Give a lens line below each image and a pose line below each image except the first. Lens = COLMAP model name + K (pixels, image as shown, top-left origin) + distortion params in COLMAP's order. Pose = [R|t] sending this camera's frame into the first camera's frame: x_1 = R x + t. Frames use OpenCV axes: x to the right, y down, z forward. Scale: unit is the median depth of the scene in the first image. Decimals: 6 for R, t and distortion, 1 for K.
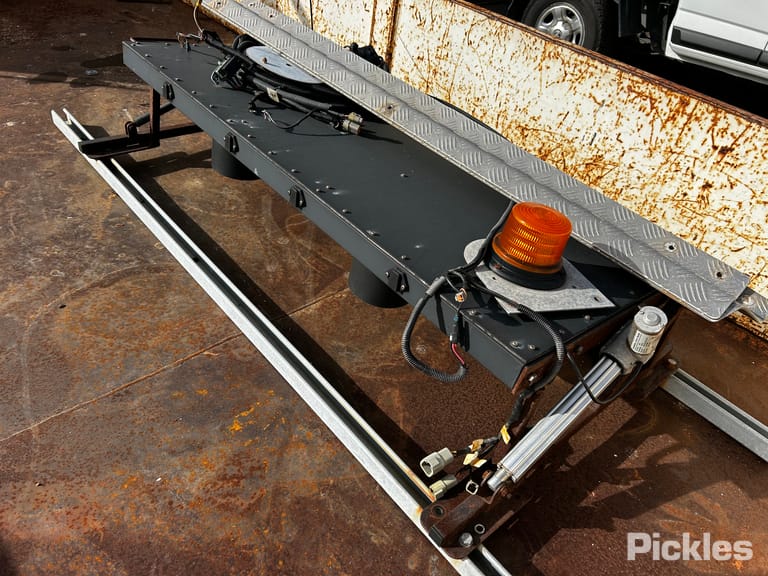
lens RADIAL K [[579.4, 0, 386.6], [0, 579.4, 277.6], [0, 0, 1]] dist [0.045087, -0.049326]
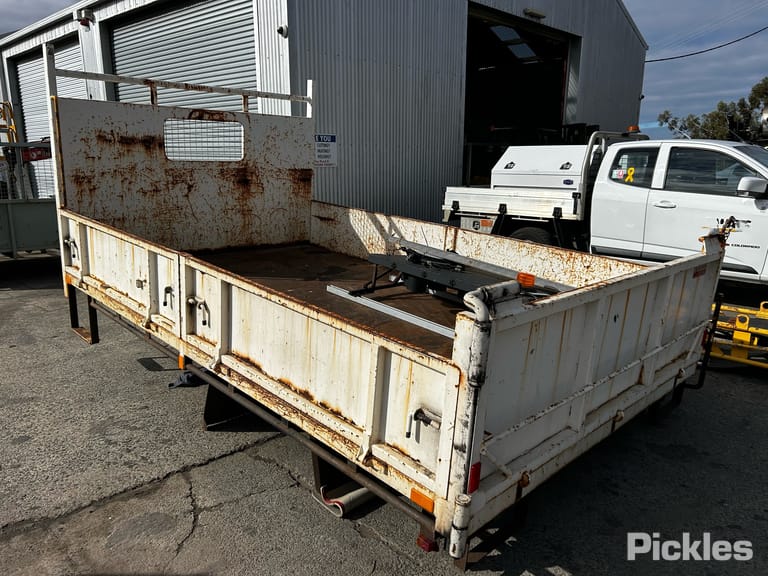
lens RADIAL K [[559.0, 0, 384.0], [0, 559.0, 288.0], [0, 0, 1]] dist [-0.001538, -0.002445]
pose [[0.995485, -0.094503, 0.008851, -0.404500], [0.090364, 0.915084, -0.393008, 0.776733], [0.029041, 0.392034, 0.919492, -1.353810]]
